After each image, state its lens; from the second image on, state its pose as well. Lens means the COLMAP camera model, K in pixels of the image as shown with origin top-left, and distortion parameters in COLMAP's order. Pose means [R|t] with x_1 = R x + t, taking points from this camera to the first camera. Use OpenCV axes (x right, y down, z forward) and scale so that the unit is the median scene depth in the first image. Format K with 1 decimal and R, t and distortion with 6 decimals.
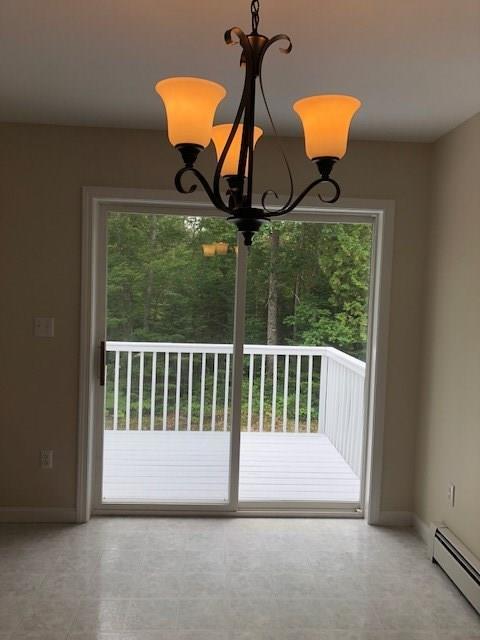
lens RADIAL K [[526.1, 0, 239.4], [0, 526.1, 319.9], [0, 0, 1]] dist [0.021925, -0.006498]
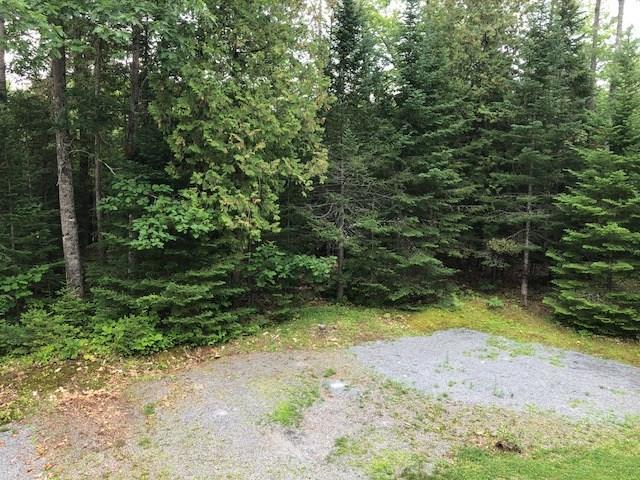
lens RADIAL K [[526.1, 0, 319.8], [0, 526.1, 248.4], [0, 0, 1]] dist [0.021925, -0.006498]
pose [[0.839903, -0.109163, 0.531646, -0.035128], [0.056075, 0.991775, 0.115053, -0.005311], [-0.539833, -0.066821, 0.839116, 0.334243]]
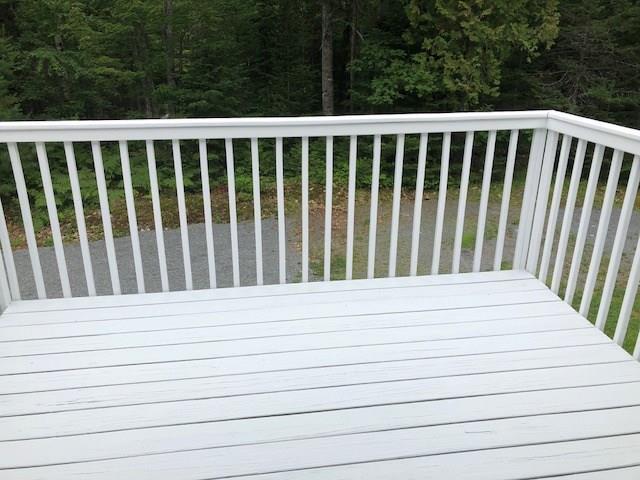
lens RADIAL K [[526.1, 0, 320.9], [0, 526.1, 241.1], [0, 0, 1]] dist [0.021925, -0.006498]
pose [[0.994168, -0.067490, 0.084113, -0.041406], [0.037998, 0.949168, 0.312467, 0.001389], [-0.100926, -0.307448, 0.946197, 0.173094]]
